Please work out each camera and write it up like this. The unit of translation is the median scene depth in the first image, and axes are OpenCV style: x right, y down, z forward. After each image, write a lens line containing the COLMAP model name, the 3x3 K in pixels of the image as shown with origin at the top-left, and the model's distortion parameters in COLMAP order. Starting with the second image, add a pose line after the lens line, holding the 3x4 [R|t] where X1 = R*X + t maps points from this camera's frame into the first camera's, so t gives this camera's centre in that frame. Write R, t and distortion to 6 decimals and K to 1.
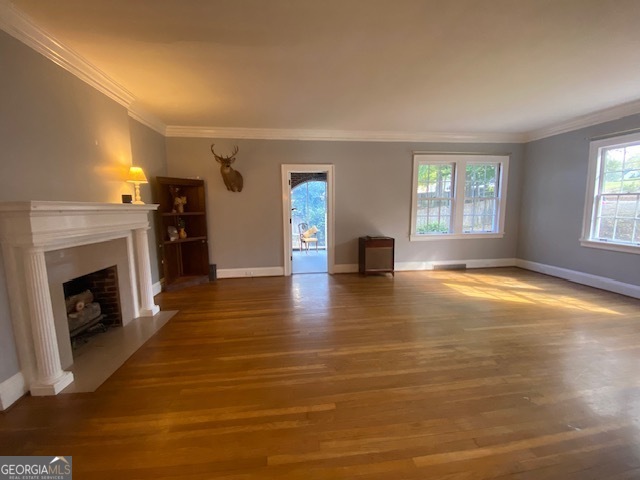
lens RADIAL K [[258.5, 0, 320.0], [0, 258.5, 240.0], [0, 0, 1]] dist [0.027622, -0.024648]
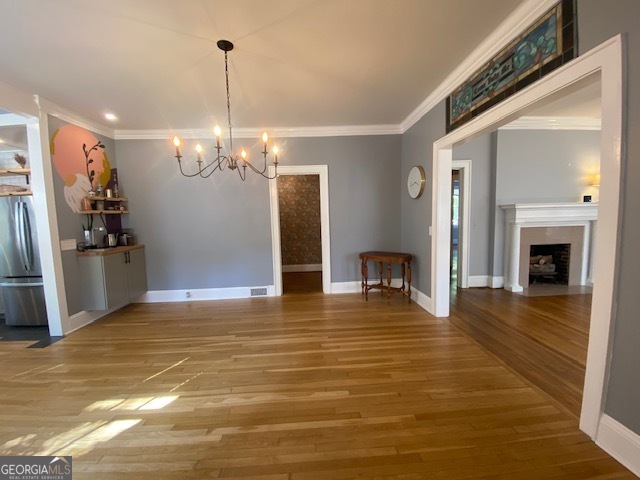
lens RADIAL K [[258.5, 0, 320.0], [0, 258.5, 240.0], [0, 0, 1]] dist [0.027622, -0.024648]
pose [[-0.072095, 0.101890, -0.992180, 0.573023], [-0.087461, 0.990291, 0.108051, 0.029885], [0.993556, 0.094567, -0.062484, -0.248226]]
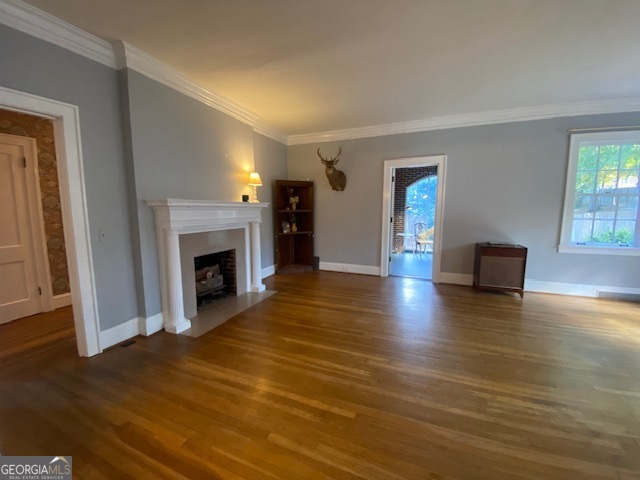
lens RADIAL K [[258.5, 0, 320.0], [0, 258.5, 240.0], [0, 0, 1]] dist [0.027622, -0.024648]
pose [[0.871368, 0.070821, -0.485492, 0.155679], [-0.068756, 0.997389, 0.022090, -0.003929], [0.485789, 0.014132, 0.873962, 0.046271]]
